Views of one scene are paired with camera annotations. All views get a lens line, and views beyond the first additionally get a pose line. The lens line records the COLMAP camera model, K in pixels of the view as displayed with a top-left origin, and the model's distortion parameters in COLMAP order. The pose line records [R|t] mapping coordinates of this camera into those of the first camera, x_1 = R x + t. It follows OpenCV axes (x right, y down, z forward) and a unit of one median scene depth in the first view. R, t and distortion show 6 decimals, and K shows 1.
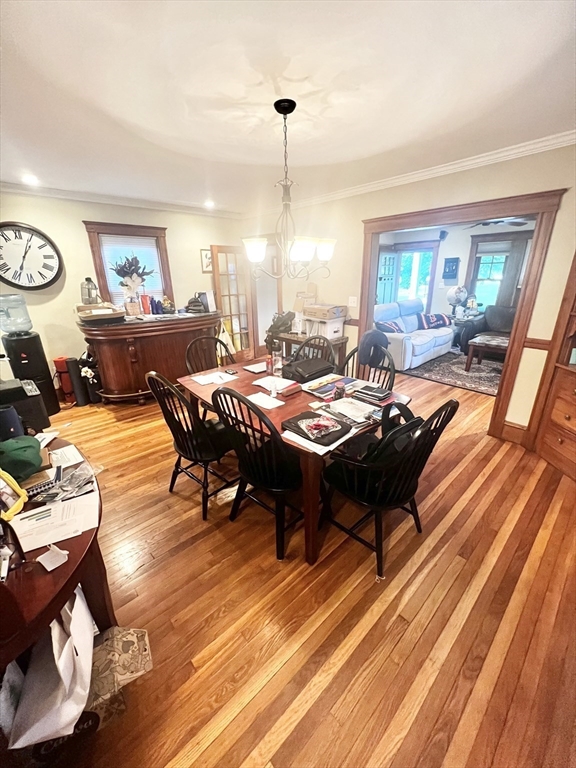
lens RADIAL K [[309.6, 0, 288.0], [0, 309.6, 384.0], [0, 0, 1]] dist [-0.001652, -0.000306]
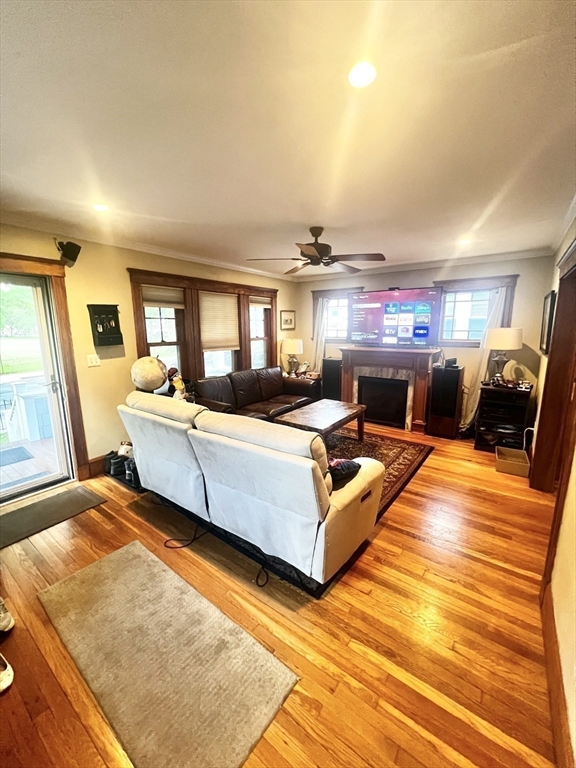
lens RADIAL K [[308.7, 0, 289.9], [0, 308.7, 382.7], [0, 0, 1]] dist [-0.000165, 0.000047]
pose [[-0.207978, -0.160179, 0.964929, -0.022039], [0.341192, 0.912658, 0.225042, -0.320791], [-0.916697, 0.376029, -0.135161, 0.884425]]
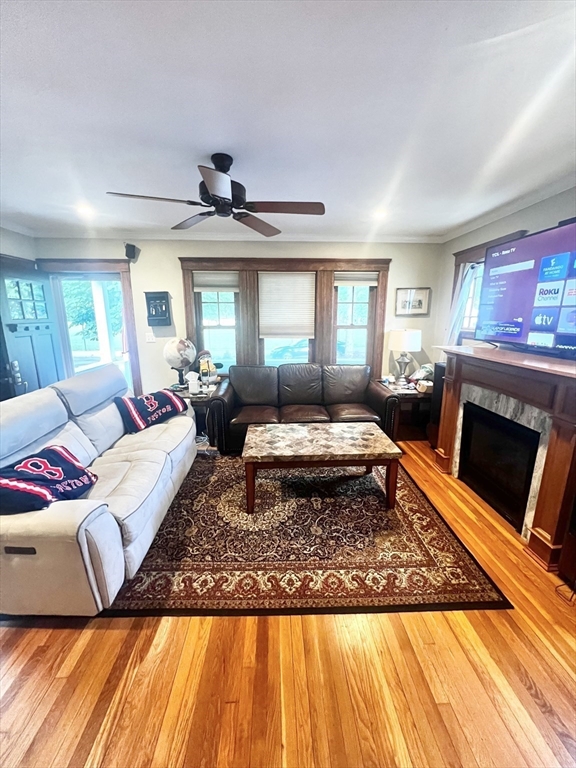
lens RADIAL K [[308.7, 0, 289.9], [0, 308.7, 382.7], [0, 0, 1]] dist [-0.000165, 0.000047]
pose [[0.634874, -0.150369, 0.757842, 0.232047], [0.253585, 0.967095, -0.020550, -0.173065], [-0.729815, 0.205223, 0.652115, 0.491654]]
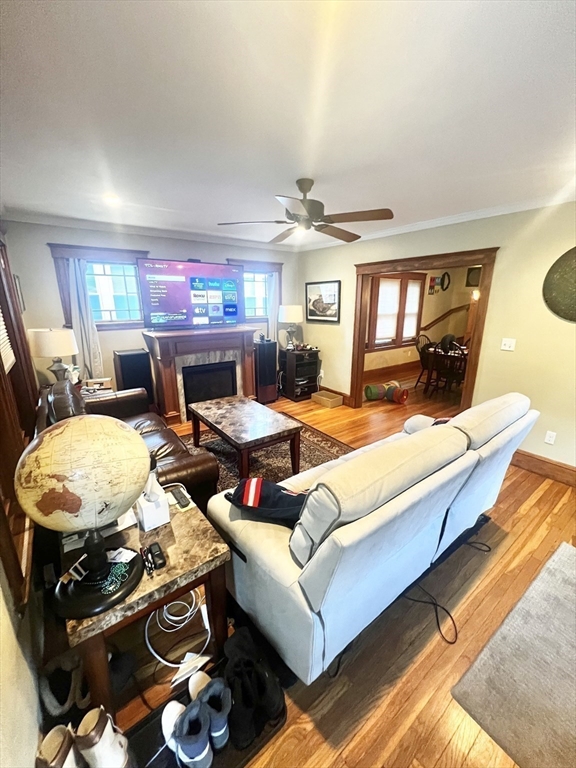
lens RADIAL K [[308.7, 0, 289.9], [0, 308.7, 382.7], [0, 0, 1]] dist [-0.000165, 0.000047]
pose [[-0.995874, -0.003884, 0.090668, 0.440891], [0.048424, 0.822223, 0.567101, -0.425027], [-0.076753, 0.569152, -0.818642, 1.137235]]
